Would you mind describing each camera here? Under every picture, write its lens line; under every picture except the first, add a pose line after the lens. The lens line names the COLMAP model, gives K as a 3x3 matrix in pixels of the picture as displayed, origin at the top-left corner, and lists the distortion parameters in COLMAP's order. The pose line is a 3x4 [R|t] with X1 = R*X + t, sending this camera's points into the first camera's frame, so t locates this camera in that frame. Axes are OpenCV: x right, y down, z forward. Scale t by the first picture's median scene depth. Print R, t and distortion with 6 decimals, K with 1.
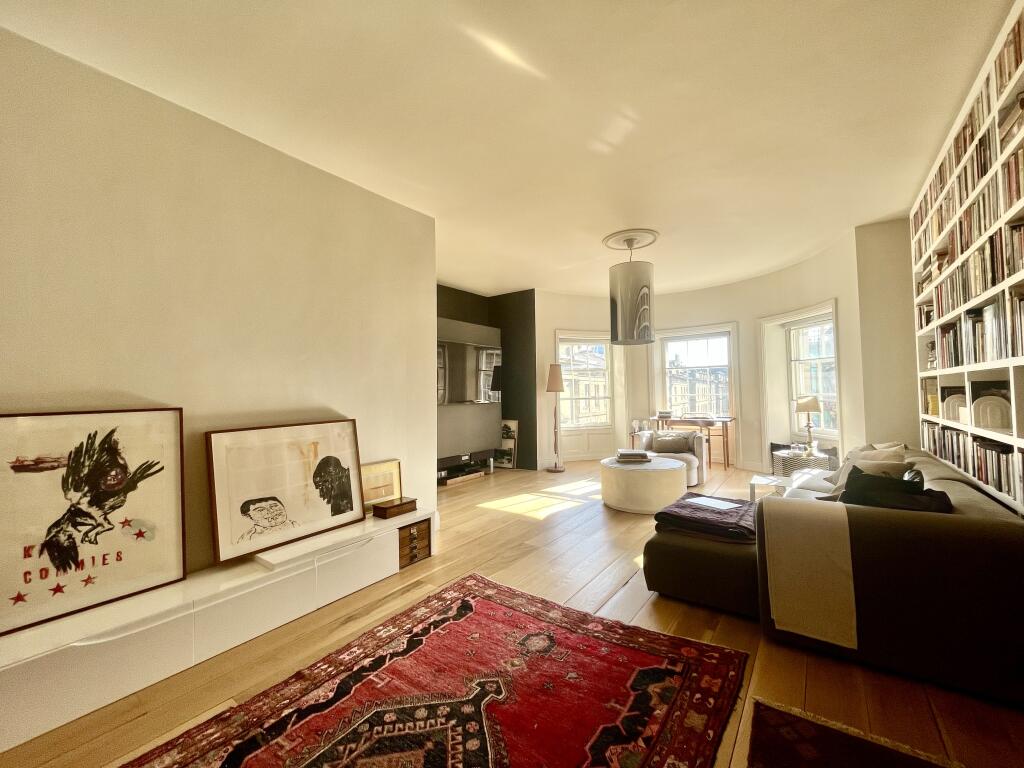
lens RADIAL K [[413.1, 0, 514.6], [0, 413.1, 378.1], [0, 0, 1]] dist [-0.001695, 0.000157]
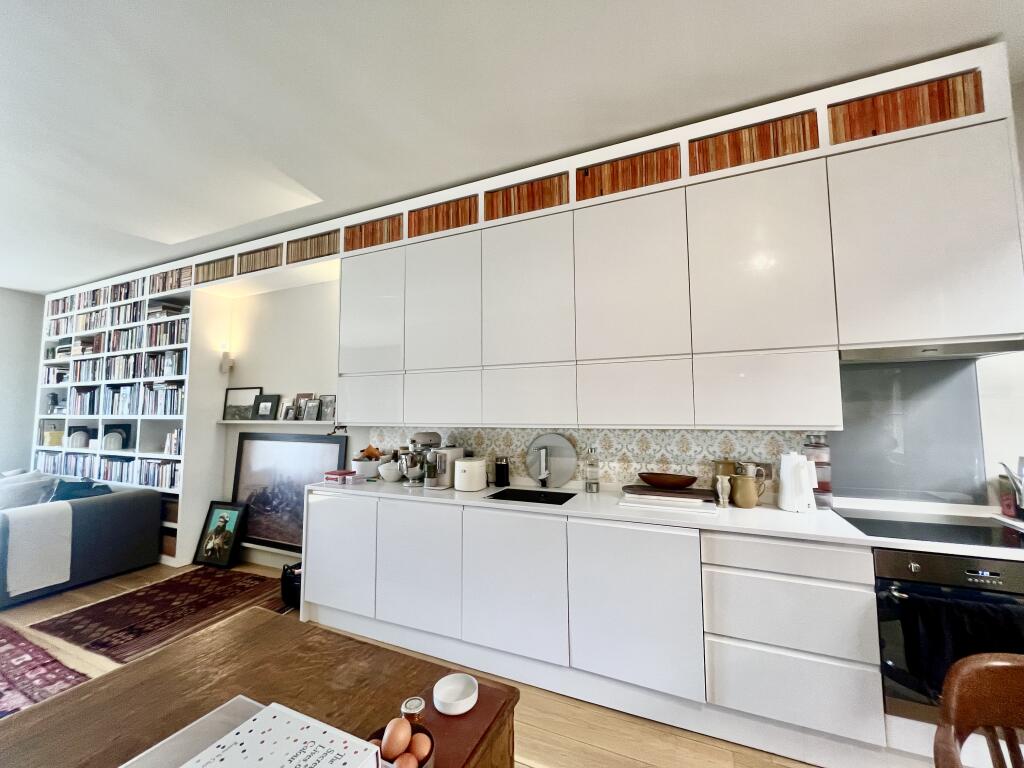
lens RADIAL K [[413.1, 0, 512.4], [0, 413.1, 380.7], [0, 0, 1]] dist [-0.001695, 0.000157]
pose [[-0.222419, 0.091302, 0.970667, -1.093588], [-0.030731, 0.994454, -0.100582, -0.058367], [-0.974467, -0.052201, -0.218380, -0.333479]]
